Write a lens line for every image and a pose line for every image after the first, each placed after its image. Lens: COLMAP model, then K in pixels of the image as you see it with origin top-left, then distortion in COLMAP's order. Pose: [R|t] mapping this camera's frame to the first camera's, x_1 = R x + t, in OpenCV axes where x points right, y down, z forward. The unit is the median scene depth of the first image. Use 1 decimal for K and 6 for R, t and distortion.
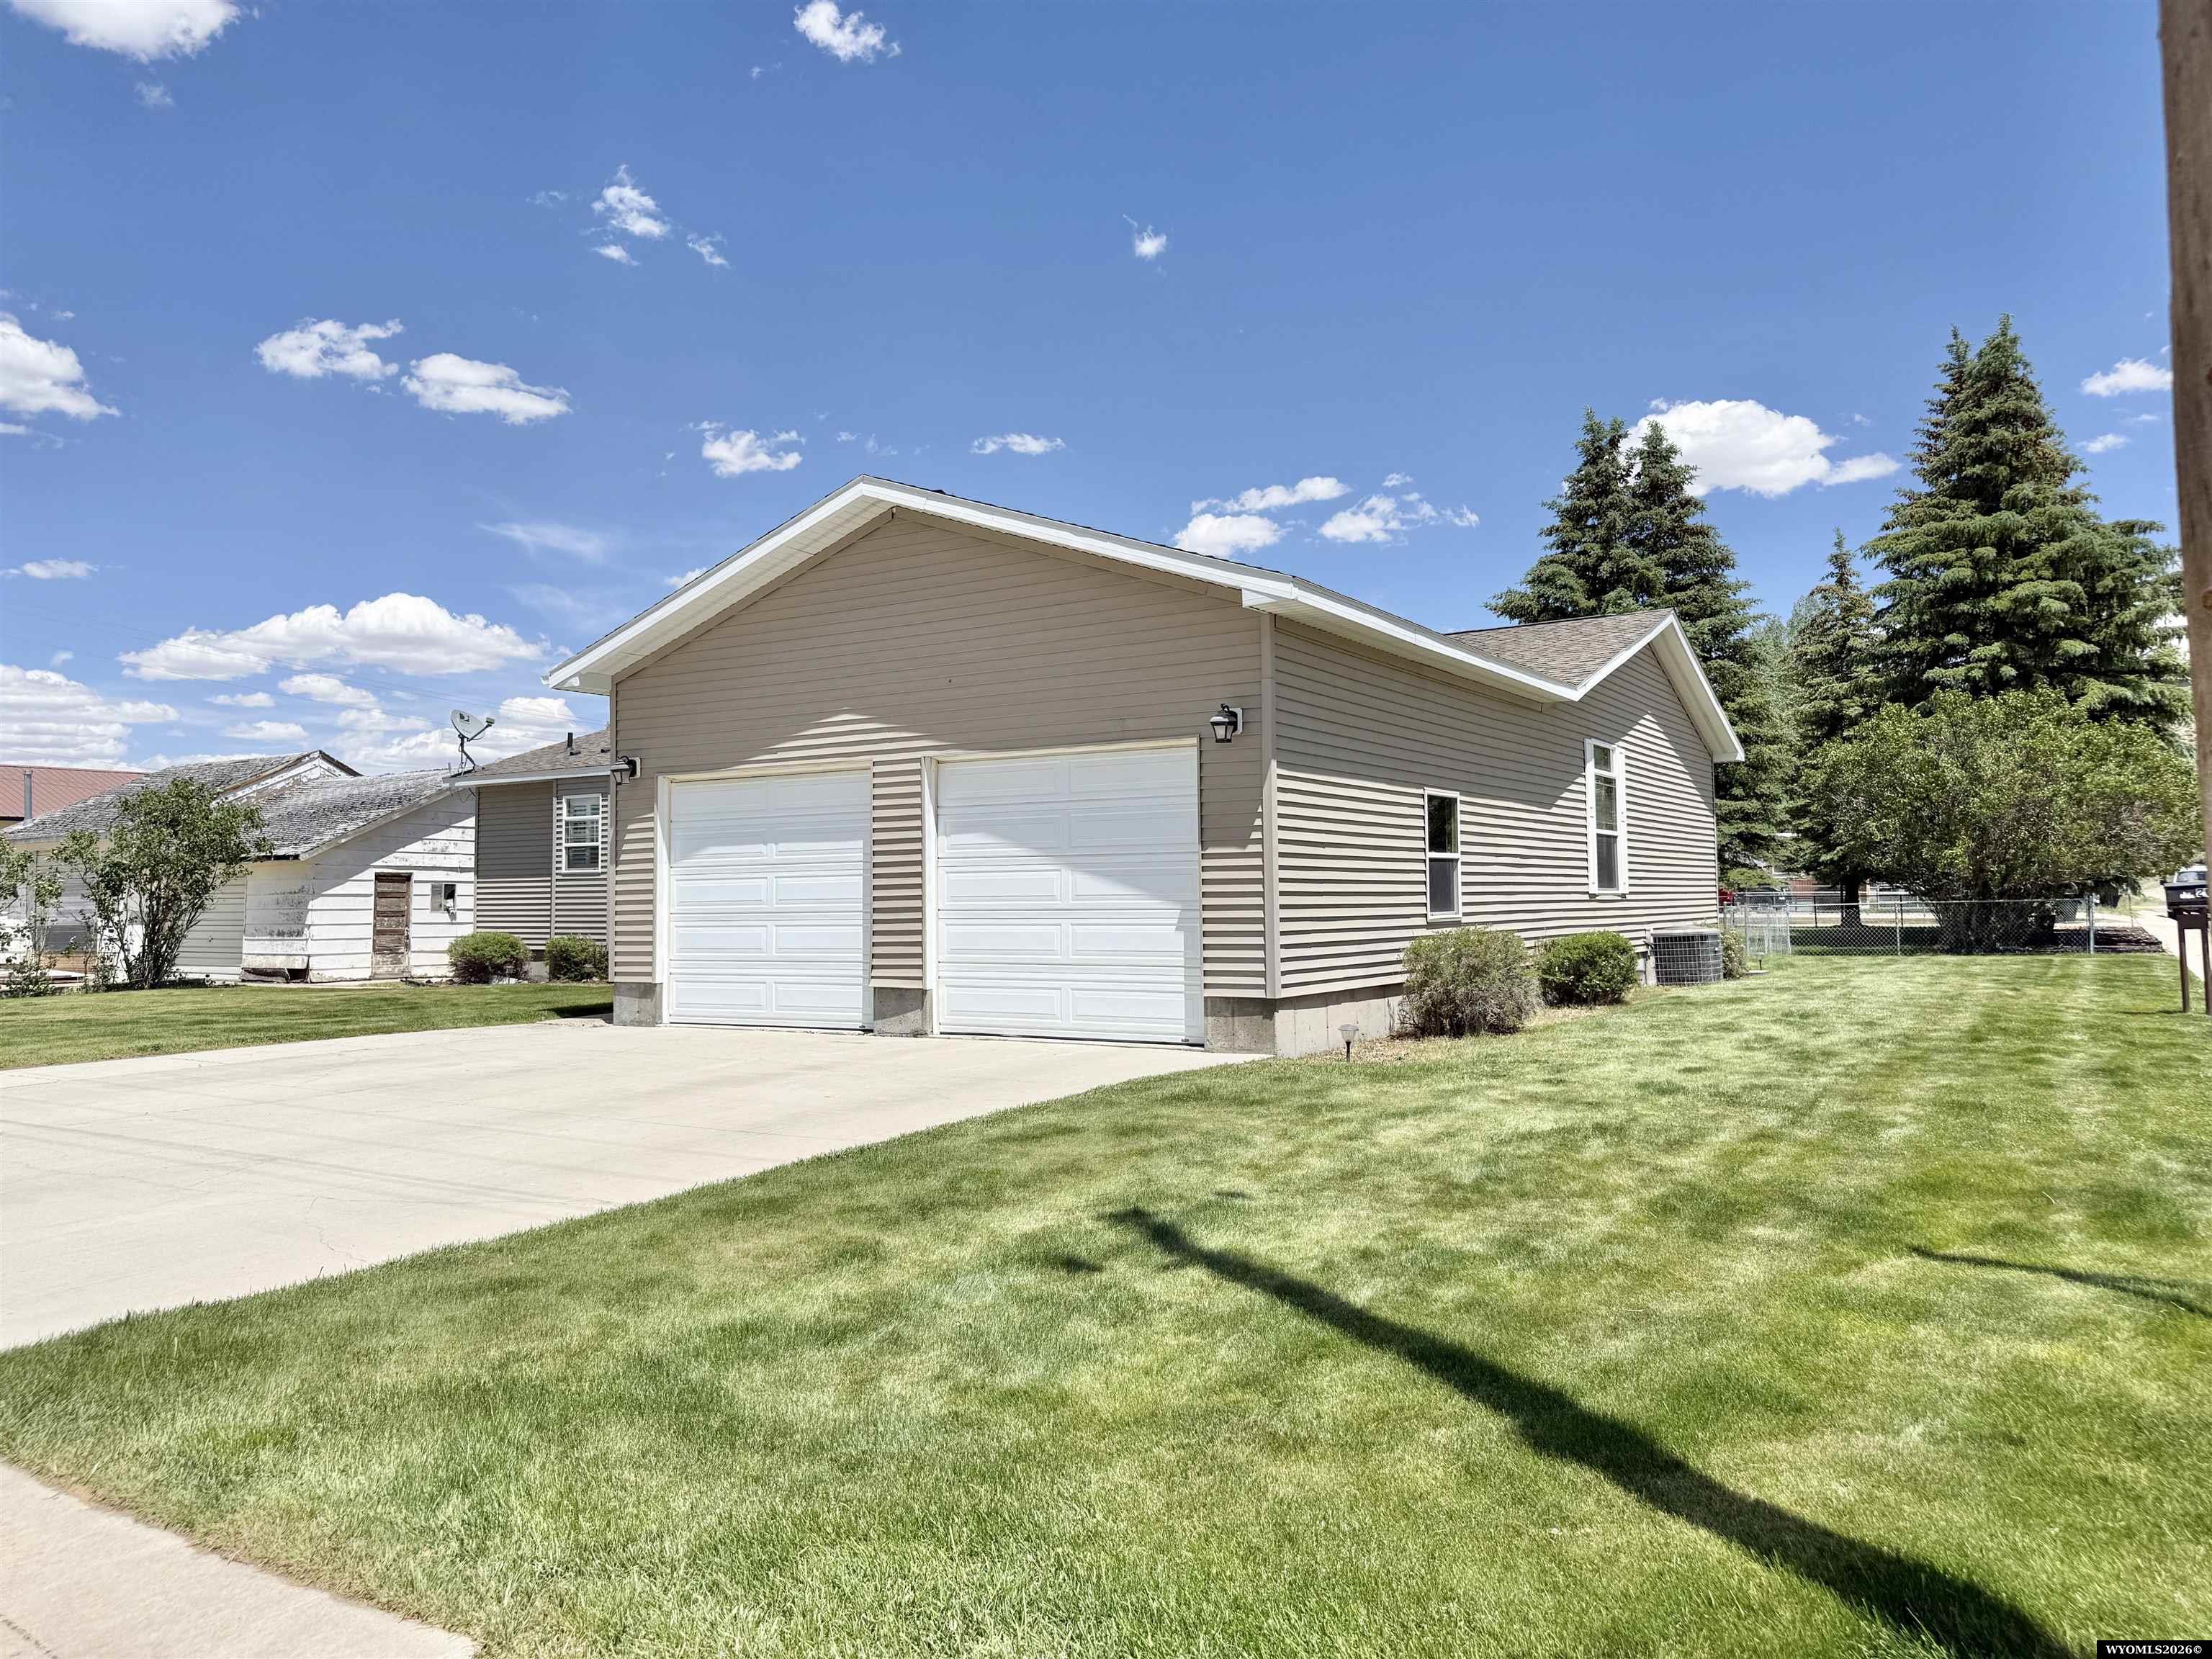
lens RADIAL K [[1566.6, 0, 1106.0], [0, 1566.6, 829.5], [0, 0, 1]] dist [0.043299, 0.000696]
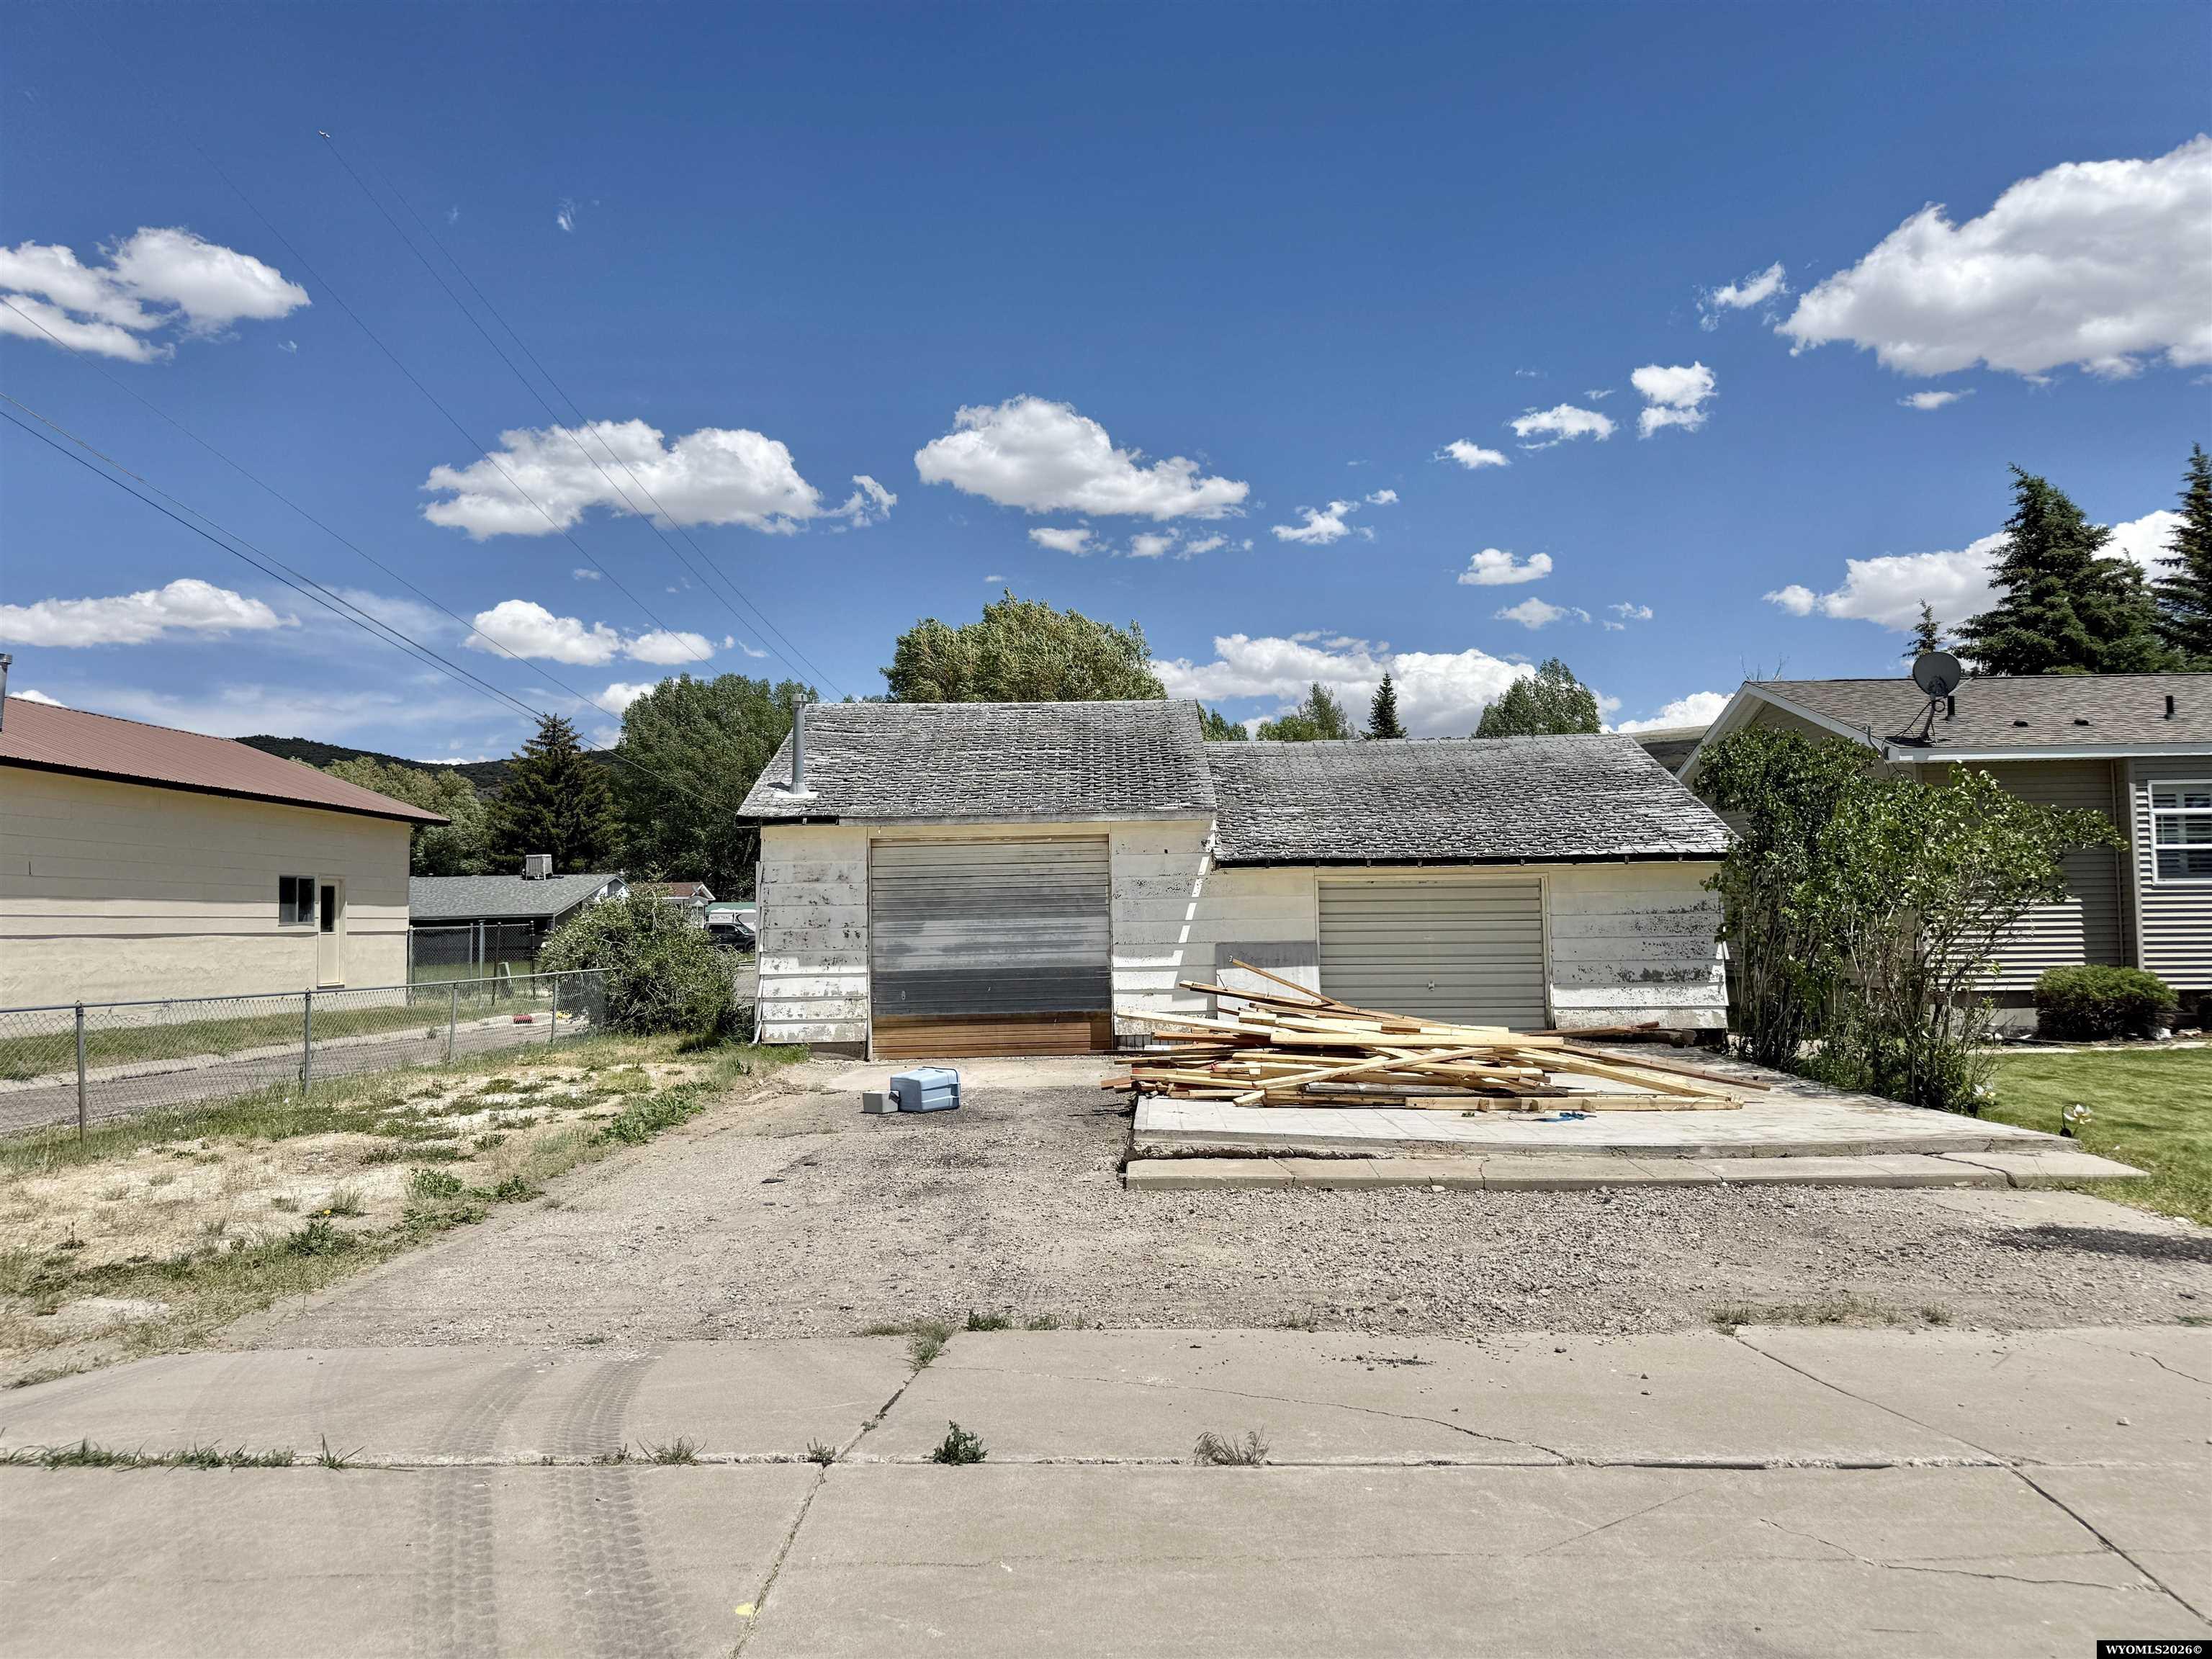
lens RADIAL K [[1585.1, 0, 1106.0], [0, 1585.1, 829.5], [0, 0, 1]] dist [0.059501, -0.060991]
pose [[0.854497, 0.032116, 0.518463, -1.158479], [-0.019083, 0.999354, -0.030453, 0.034049], [-0.519106, 0.016129, 0.854558, 0.610645]]
